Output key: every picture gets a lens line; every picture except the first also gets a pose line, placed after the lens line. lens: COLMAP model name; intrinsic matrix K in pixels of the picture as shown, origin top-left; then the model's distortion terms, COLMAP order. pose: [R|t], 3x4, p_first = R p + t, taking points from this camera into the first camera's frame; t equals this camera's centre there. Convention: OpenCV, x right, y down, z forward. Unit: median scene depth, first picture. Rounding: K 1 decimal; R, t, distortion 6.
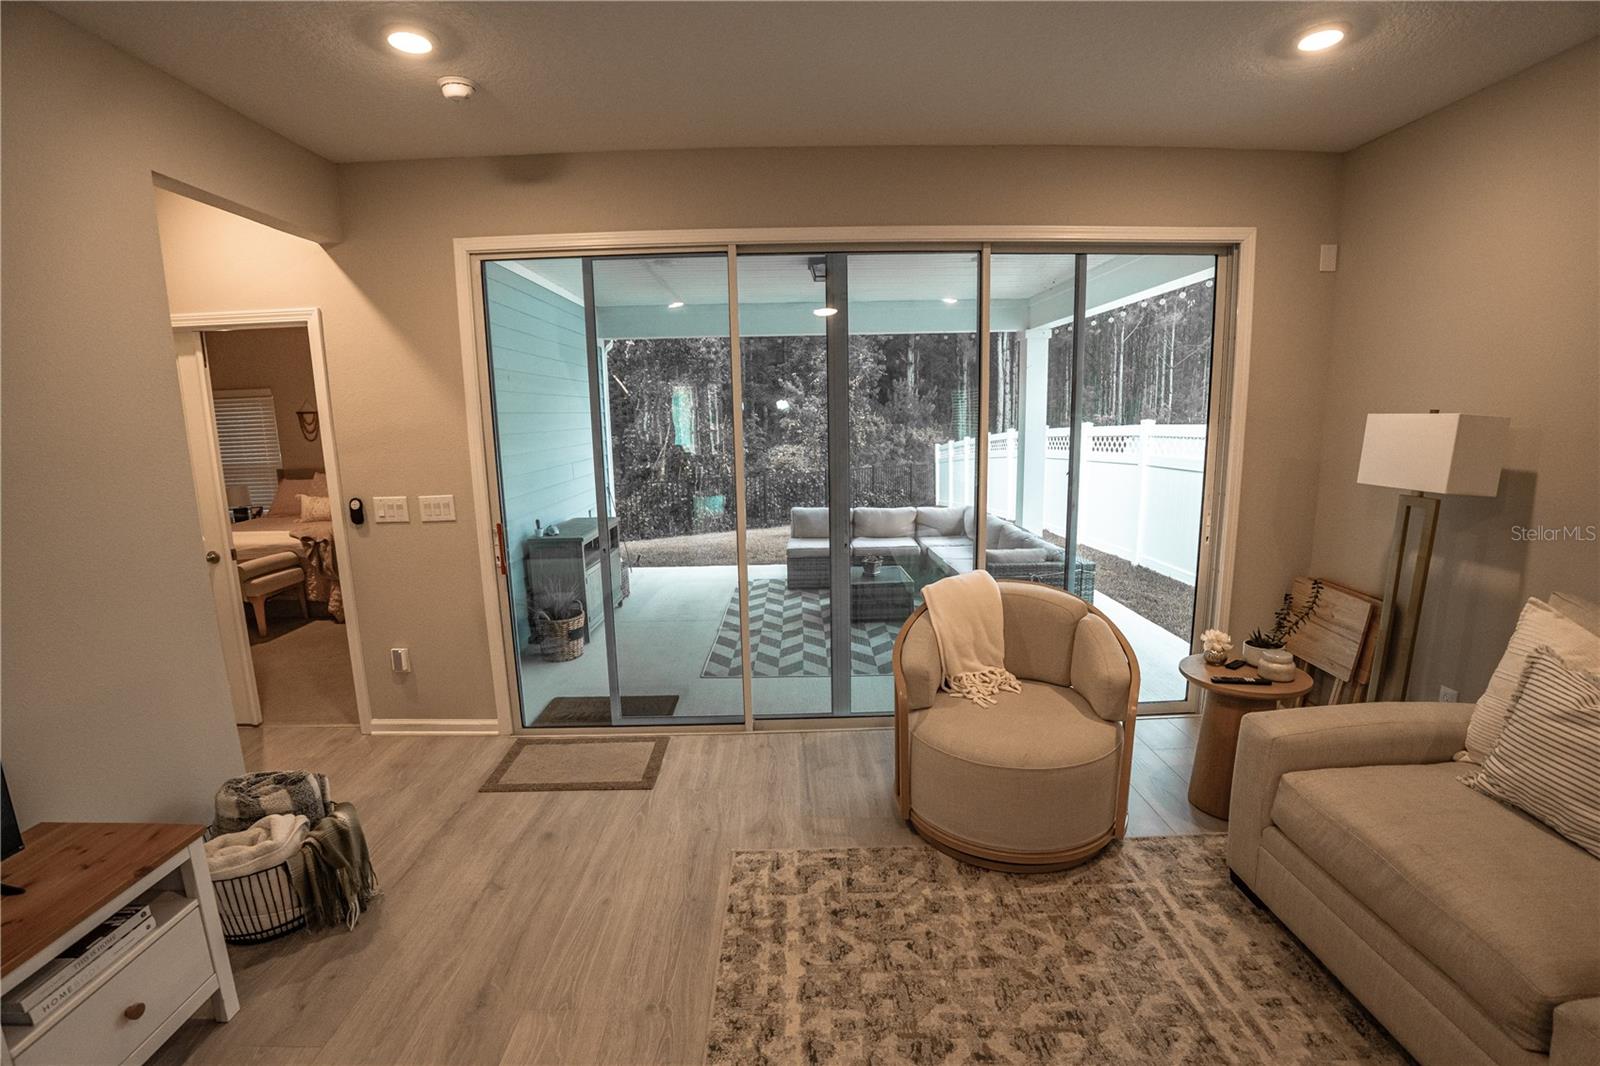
lens RADIAL K [[702.8, 0, 789.2], [0, 702.8, 535.7], [0, 0, 1]] dist [-0.042941, 0.002133]
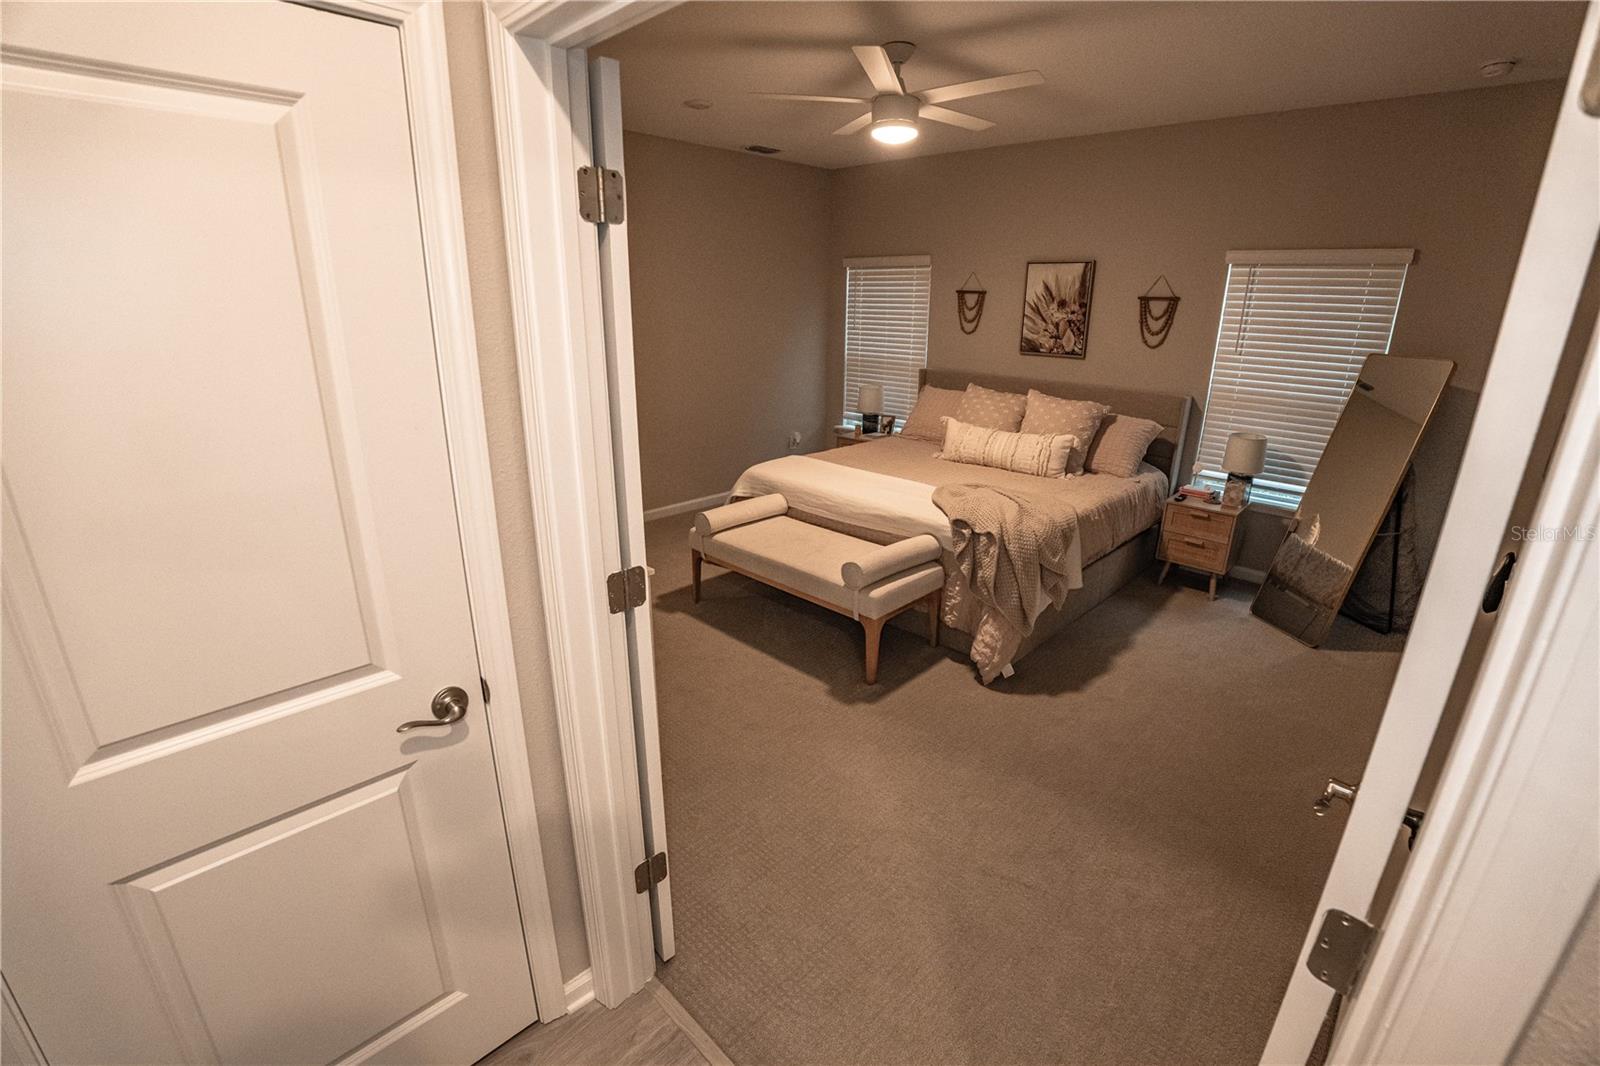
lens RADIAL K [[702.8, 0, 801.1], [0, 702.8, 530.2], [0, 0, 1]] dist [-0.042941, 0.002133]
pose [[0.714221, 0.243887, -0.656054, -0.411097], [-0.144780, 0.968534, 0.202435, -0.086319], [0.684782, -0.049600, 0.727058, 0.486457]]
